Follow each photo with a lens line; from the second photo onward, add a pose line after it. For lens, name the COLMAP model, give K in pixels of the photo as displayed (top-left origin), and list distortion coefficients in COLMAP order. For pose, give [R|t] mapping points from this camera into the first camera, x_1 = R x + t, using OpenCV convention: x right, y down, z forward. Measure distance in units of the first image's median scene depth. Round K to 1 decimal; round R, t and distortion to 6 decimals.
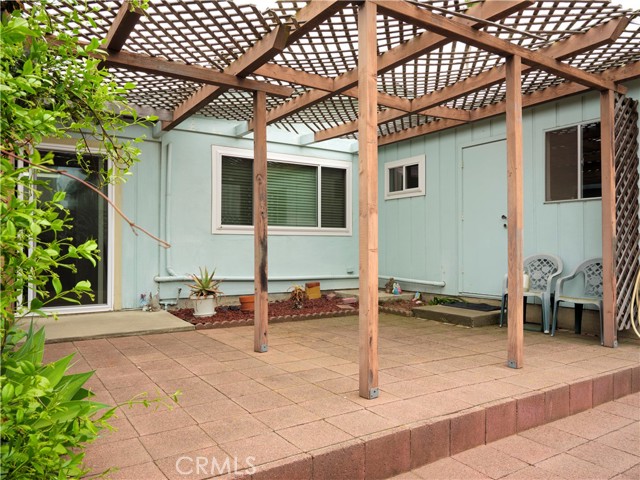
lens RADIAL K [[480.5, 0, 322.4], [0, 480.5, 240.3], [0, 0, 1]] dist [0.002619, -0.004461]
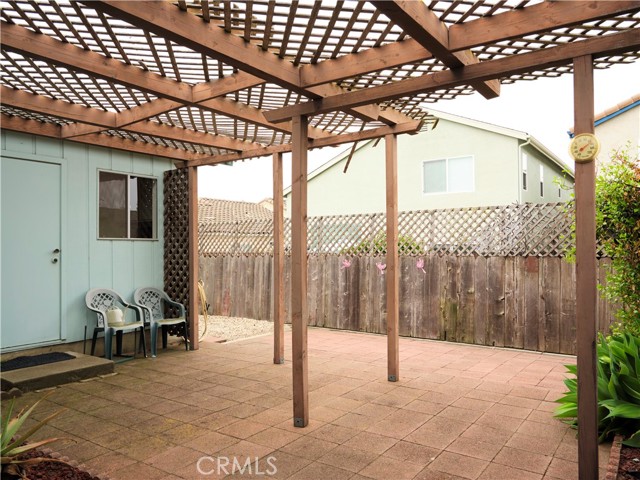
lens RADIAL K [[480.5, 0, 322.0], [0, 480.5, 242.5], [0, 0, 1]] dist [0.002619, -0.004461]
pose [[-0.356068, 0.015753, 0.934327, -1.138030], [-0.003247, 0.999831, -0.018095, -0.089329], [-0.934454, -0.009477, -0.355957, 1.547278]]
